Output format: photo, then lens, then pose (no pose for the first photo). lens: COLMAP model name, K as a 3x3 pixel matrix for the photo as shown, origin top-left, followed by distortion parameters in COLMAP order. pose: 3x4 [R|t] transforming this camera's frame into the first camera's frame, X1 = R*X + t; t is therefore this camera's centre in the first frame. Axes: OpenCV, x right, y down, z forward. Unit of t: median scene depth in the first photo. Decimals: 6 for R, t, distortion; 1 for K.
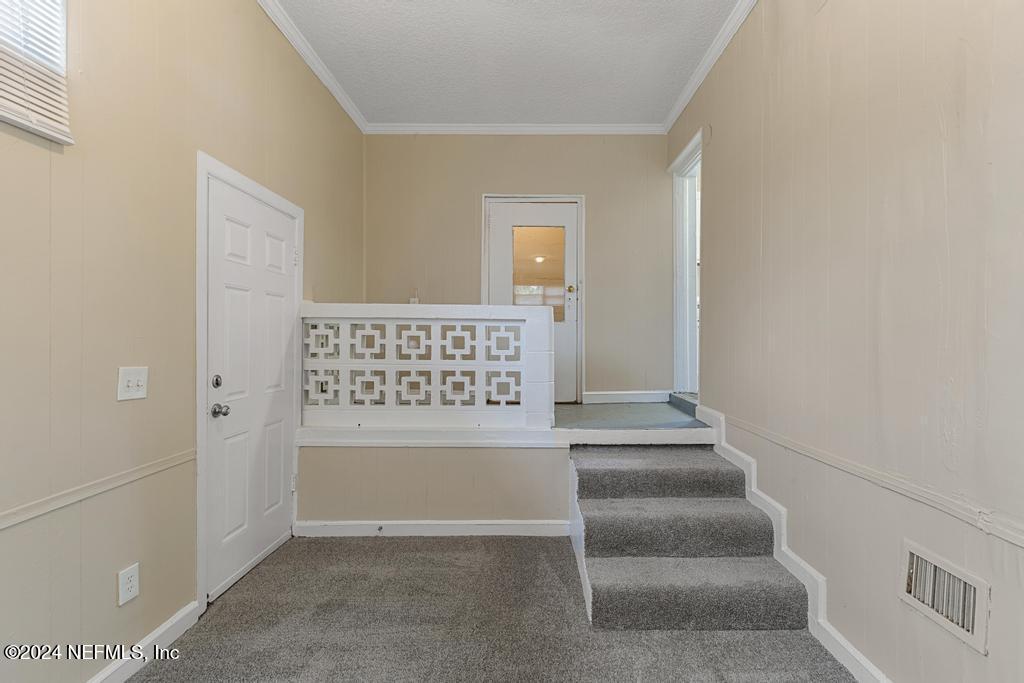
lens RADIAL K [[470.4, 0, 538.3], [0, 470.4, 354.8], [0, 0, 1]] dist [0.000548, 0.000118]
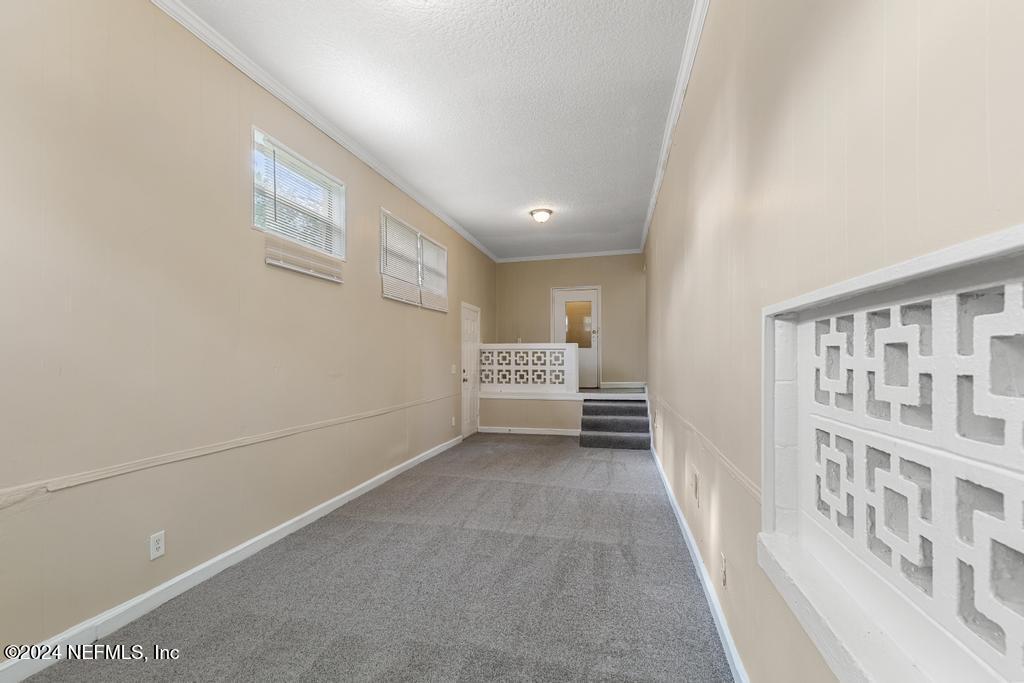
lens RADIAL K [[470.4, 0, 508.7], [0, 470.4, 347.7], [0, 0, 1]] dist [0.000548, 0.000118]
pose [[0.970701, -0.015906, -0.239764, 0.271649], [0.003068, 0.998546, -0.053824, 0.050922], [0.240272, 0.051512, 0.969338, -1.453215]]
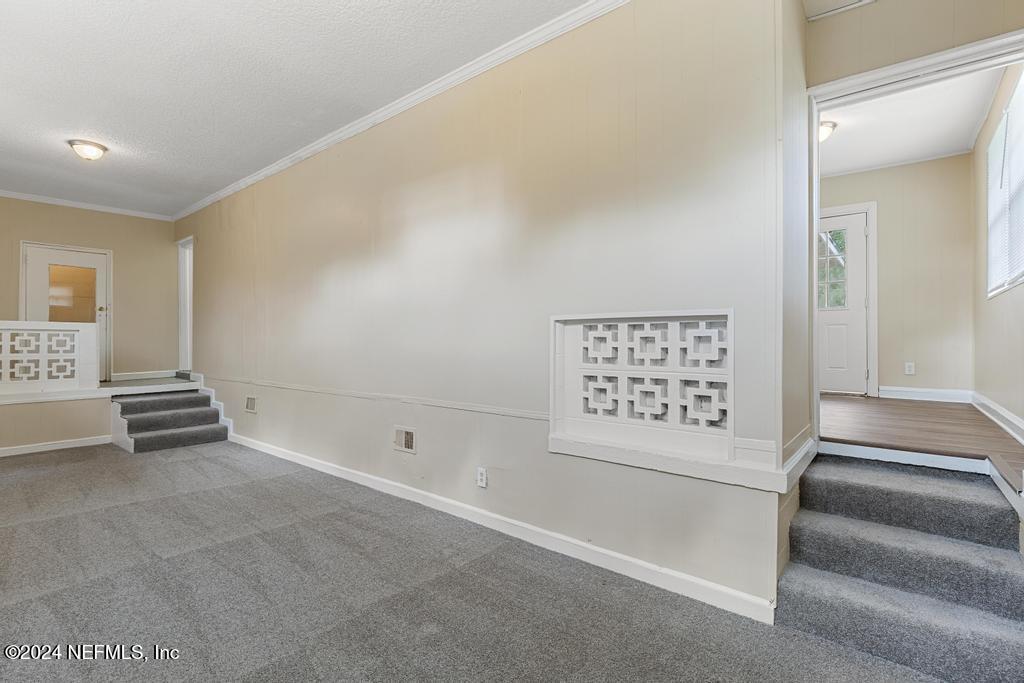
lens RADIAL K [[470.4, 0, 511.0], [0, 470.4, 331.5], [0, 0, 1]] dist [0.000548, 0.000118]
pose [[0.646922, 0.006468, 0.762529, -0.334957], [0.030399, 0.998950, -0.034263, 0.043881], [-0.761950, 0.045345, 0.646046, -1.453137]]
